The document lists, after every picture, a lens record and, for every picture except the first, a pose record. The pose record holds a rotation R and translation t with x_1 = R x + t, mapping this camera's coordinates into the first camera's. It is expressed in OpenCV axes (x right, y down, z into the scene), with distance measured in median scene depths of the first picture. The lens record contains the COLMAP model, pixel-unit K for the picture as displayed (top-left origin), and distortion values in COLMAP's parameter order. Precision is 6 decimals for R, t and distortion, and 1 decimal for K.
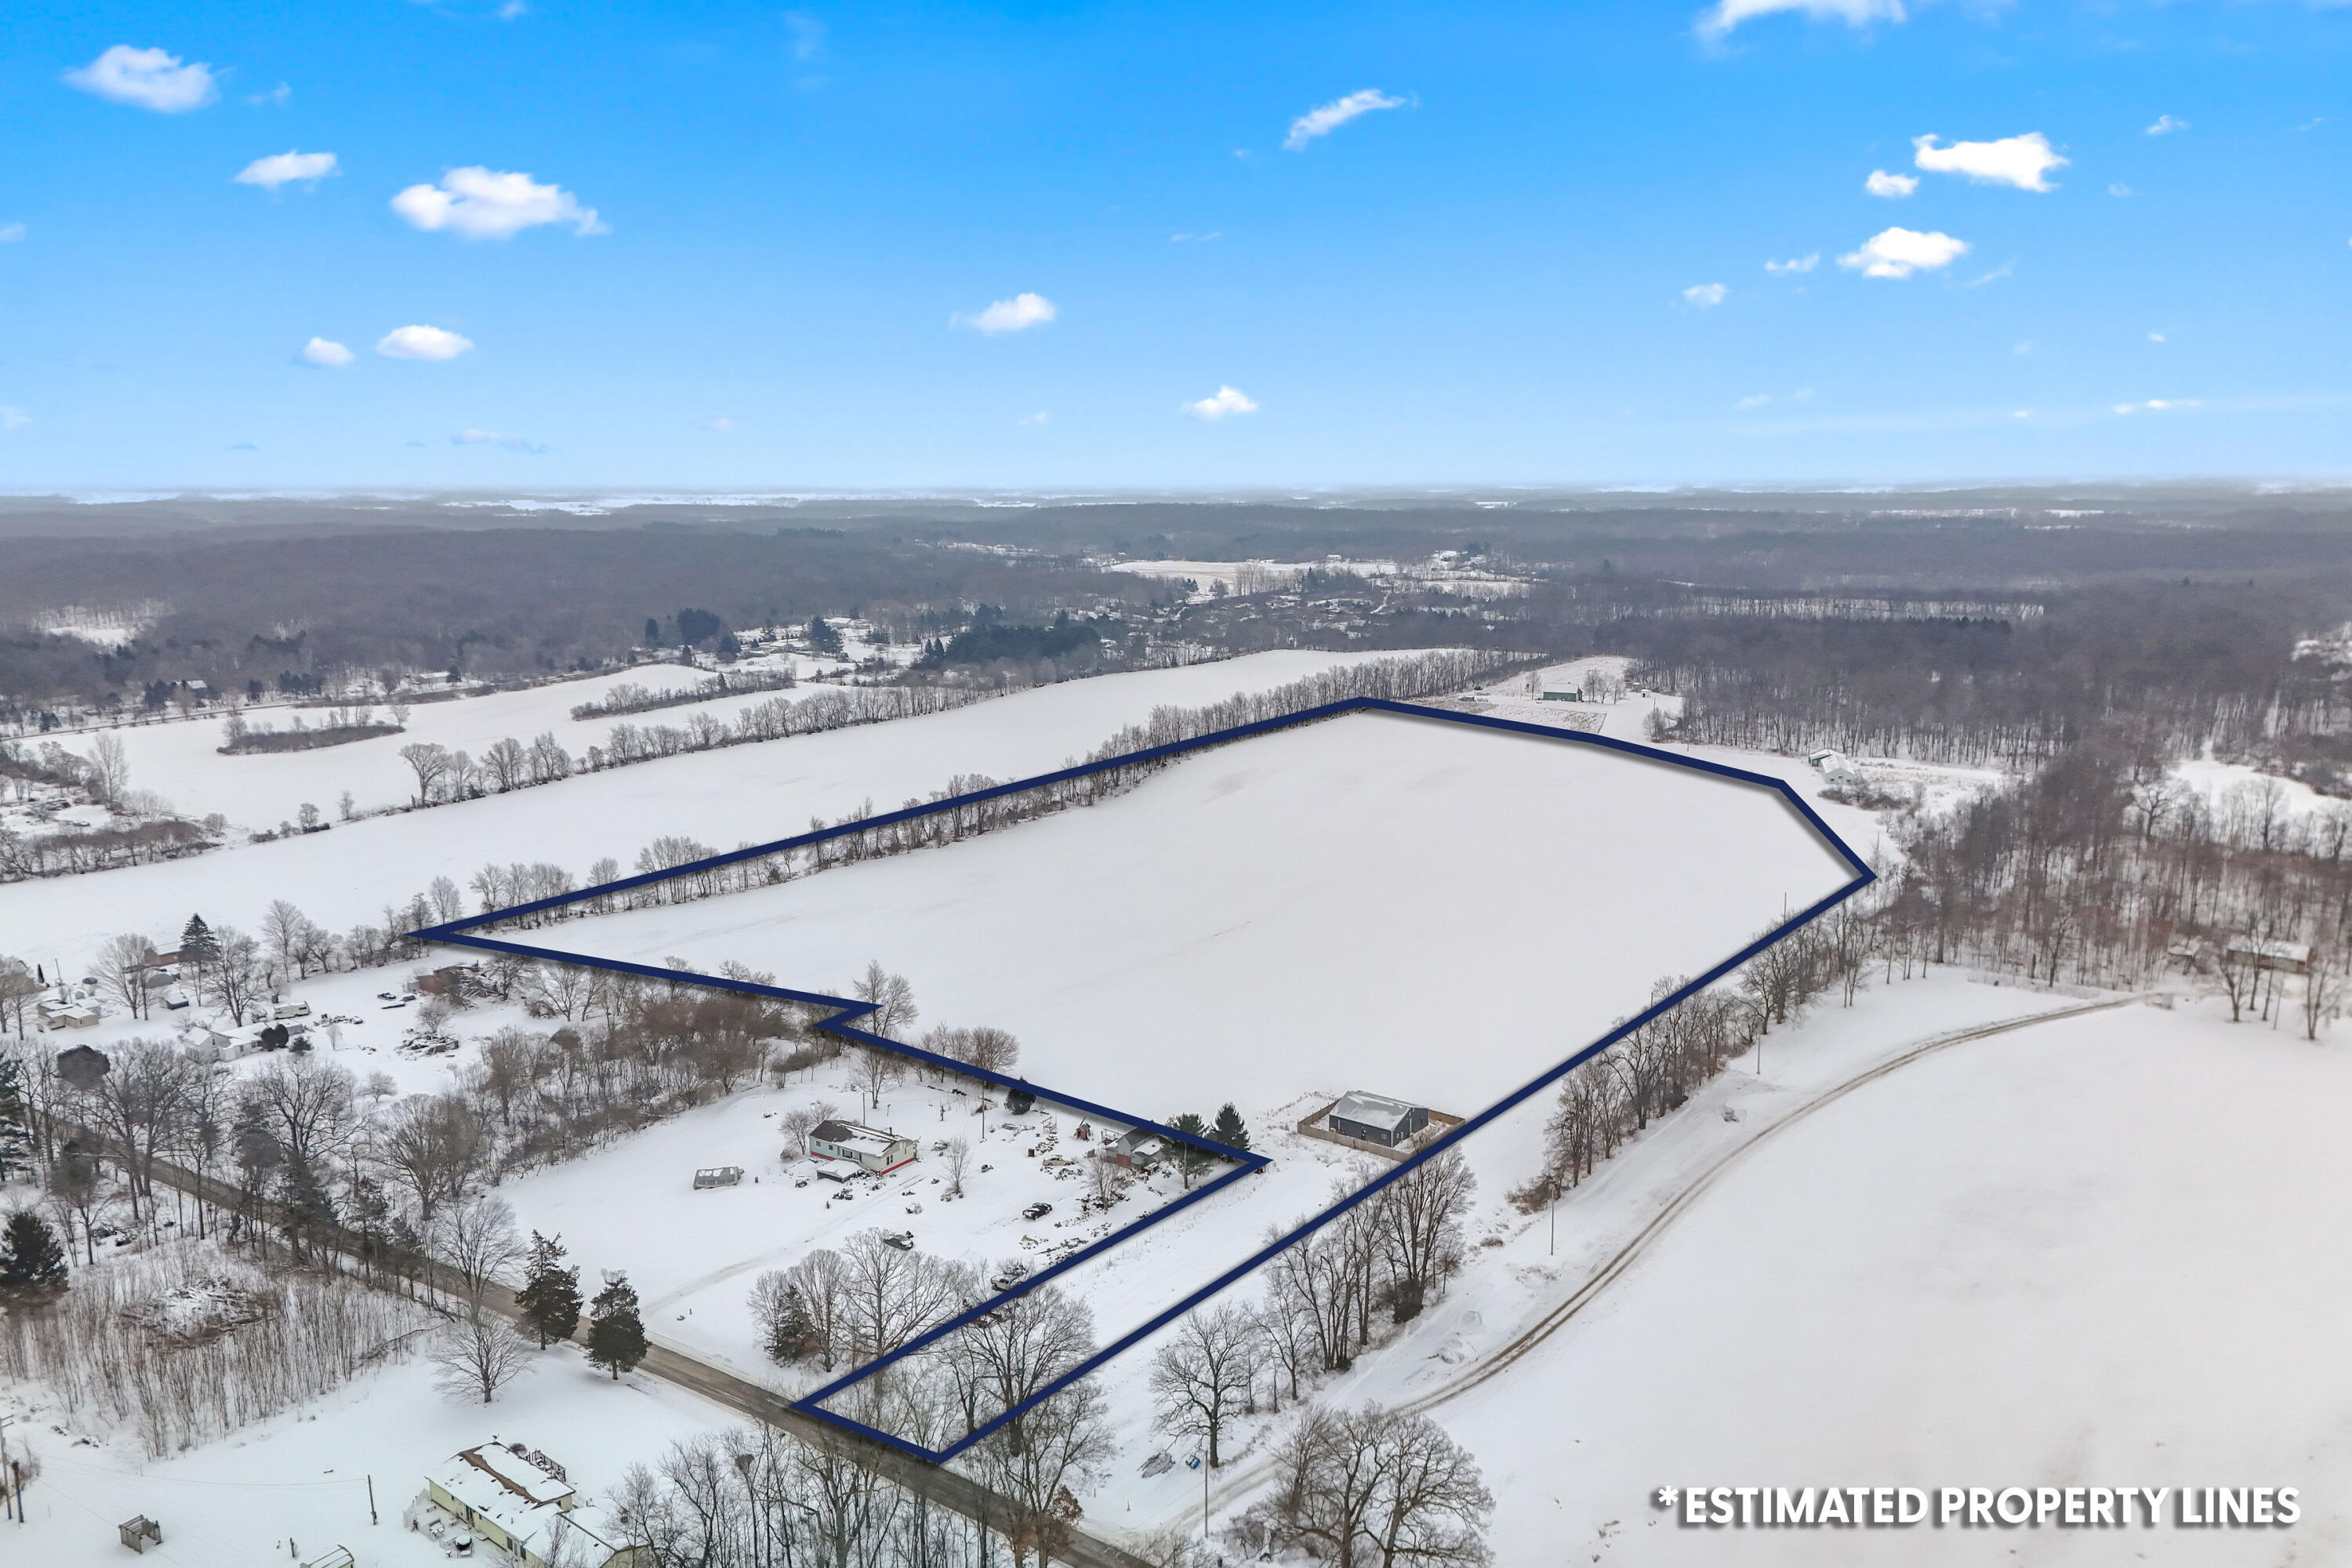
lens RADIAL K [[1720.8, 0, 1176.0], [0, 1720.8, 784.0], [0, 0, 1]] dist [0.065399, -0.003240]
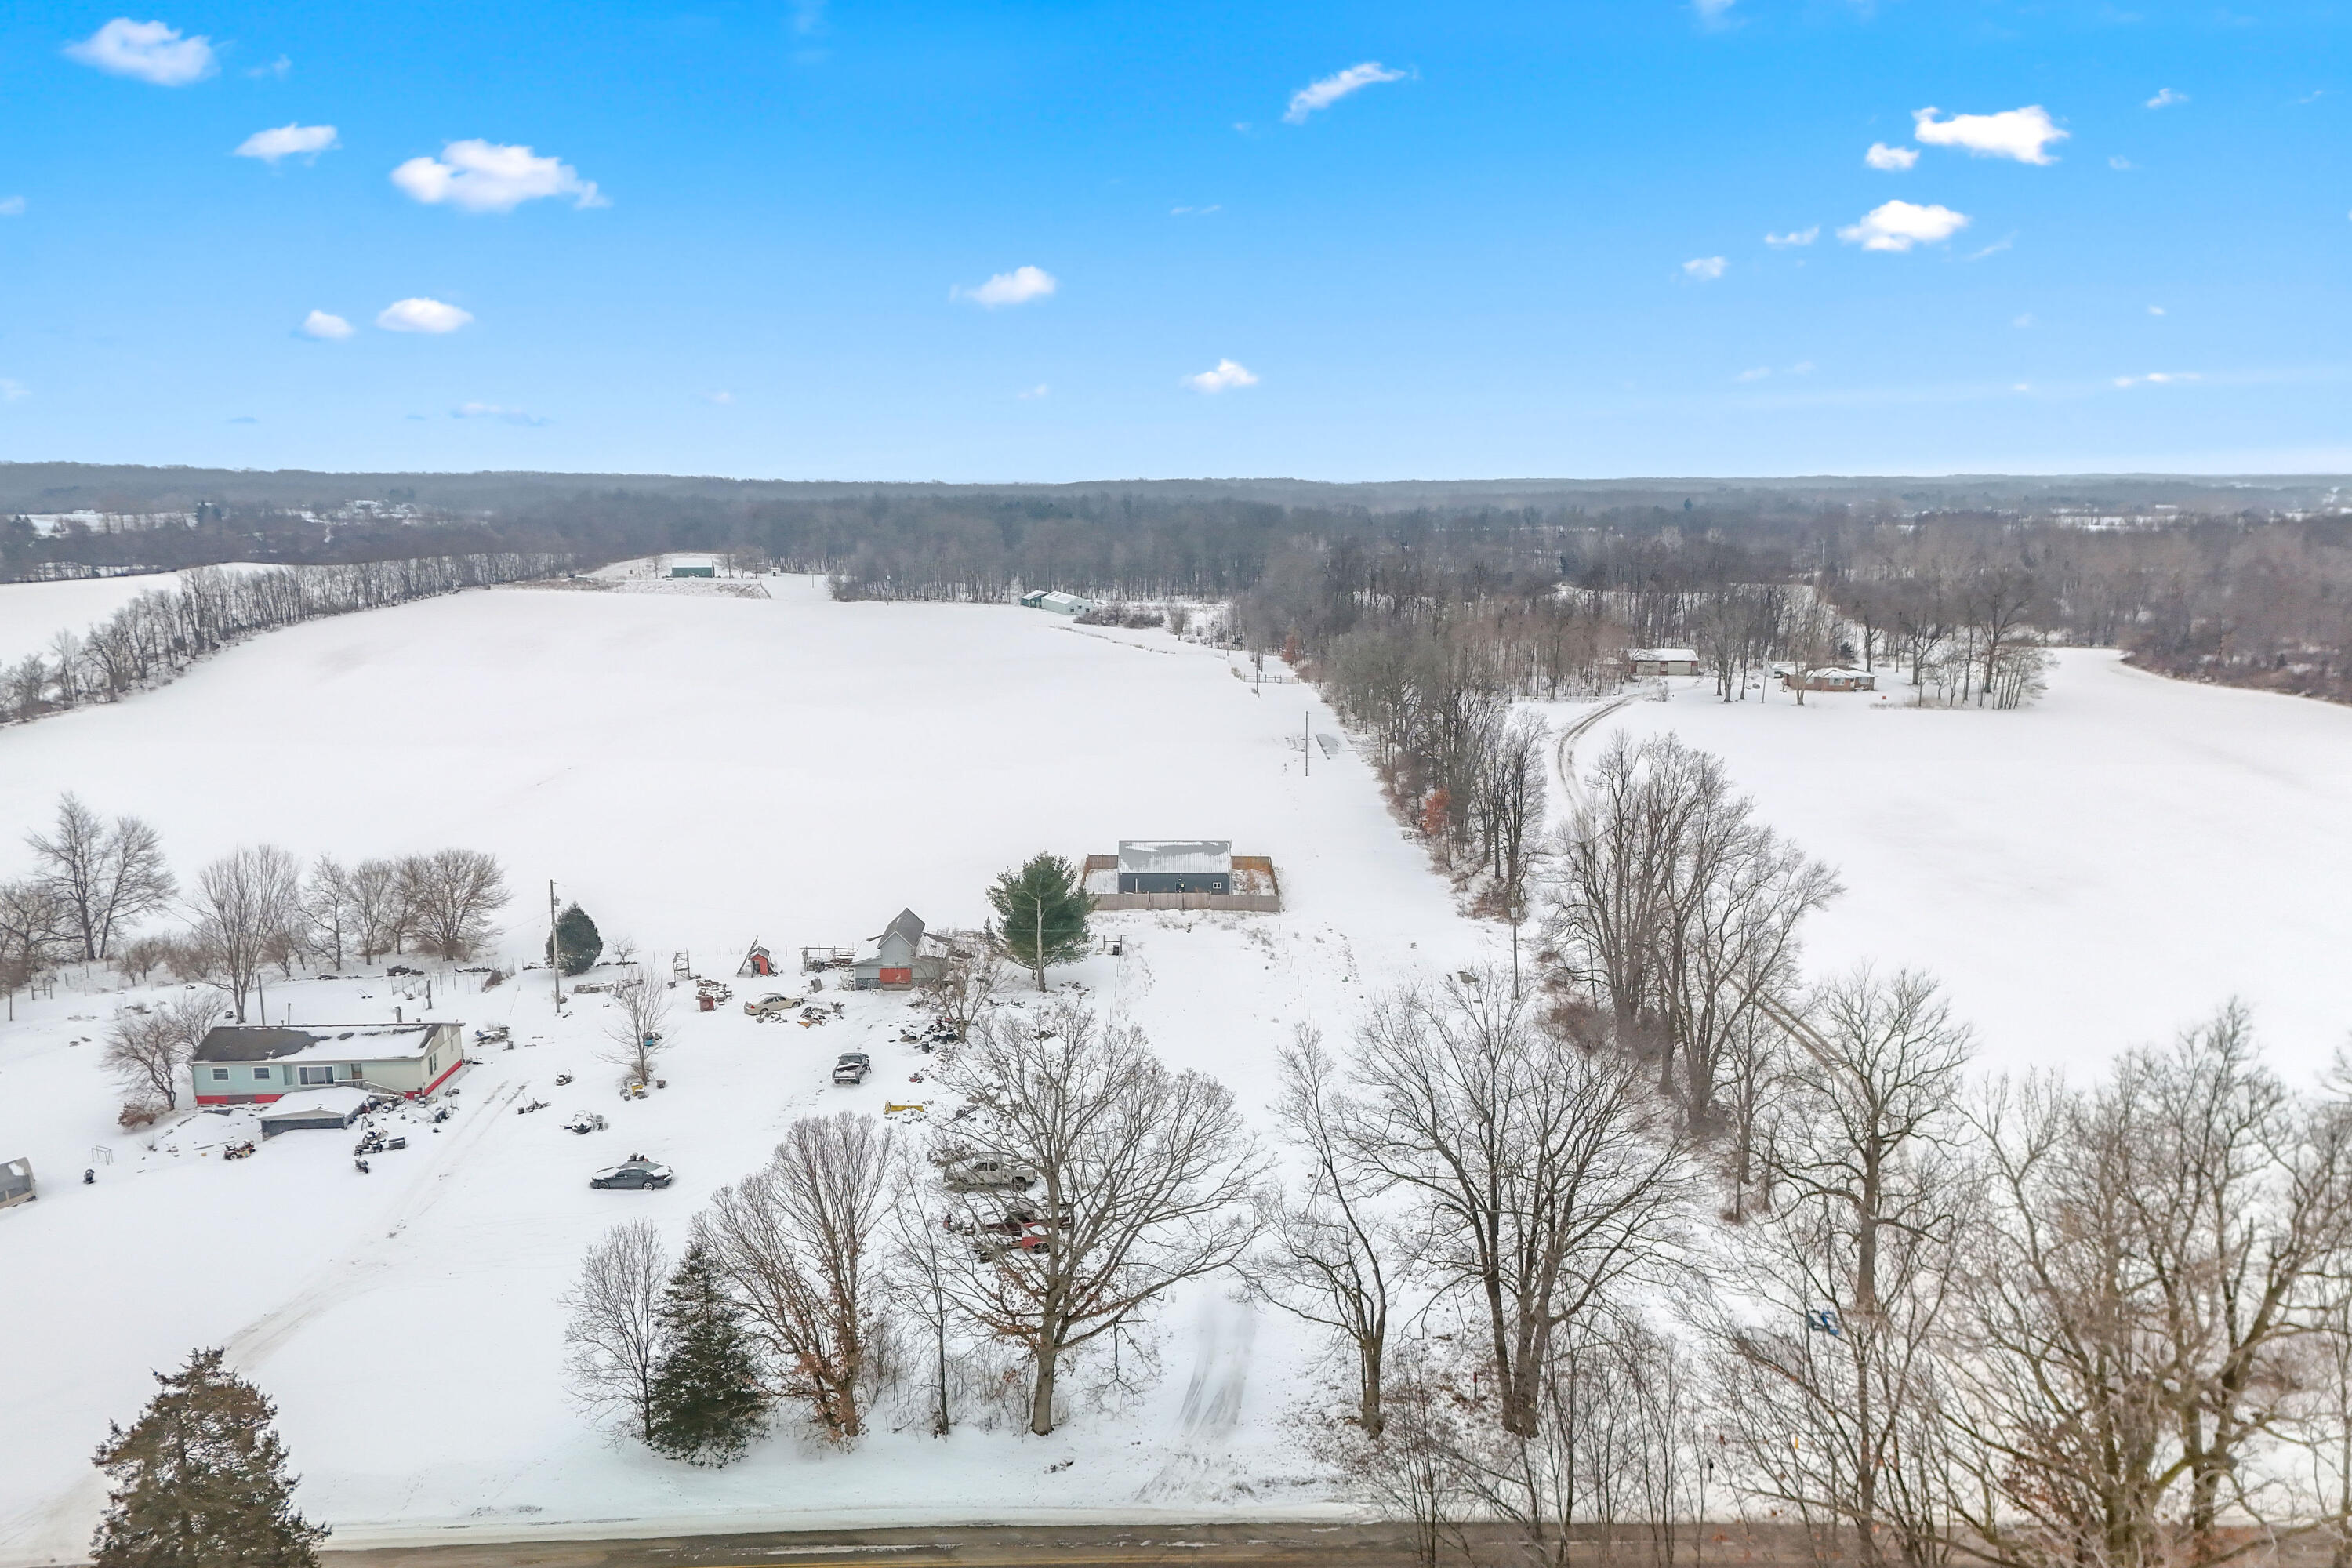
lens RADIAL K [[1720.8, 0, 1176.0], [0, 1720.8, 784.0], [0, 0, 1]] dist [0.065399, -0.003240]
pose [[0.803781, -0.097040, 0.586957, -0.273287], [0.099382, 0.994645, 0.028348, 0.147337], [-0.586565, 0.035548, 0.809122, 0.491098]]
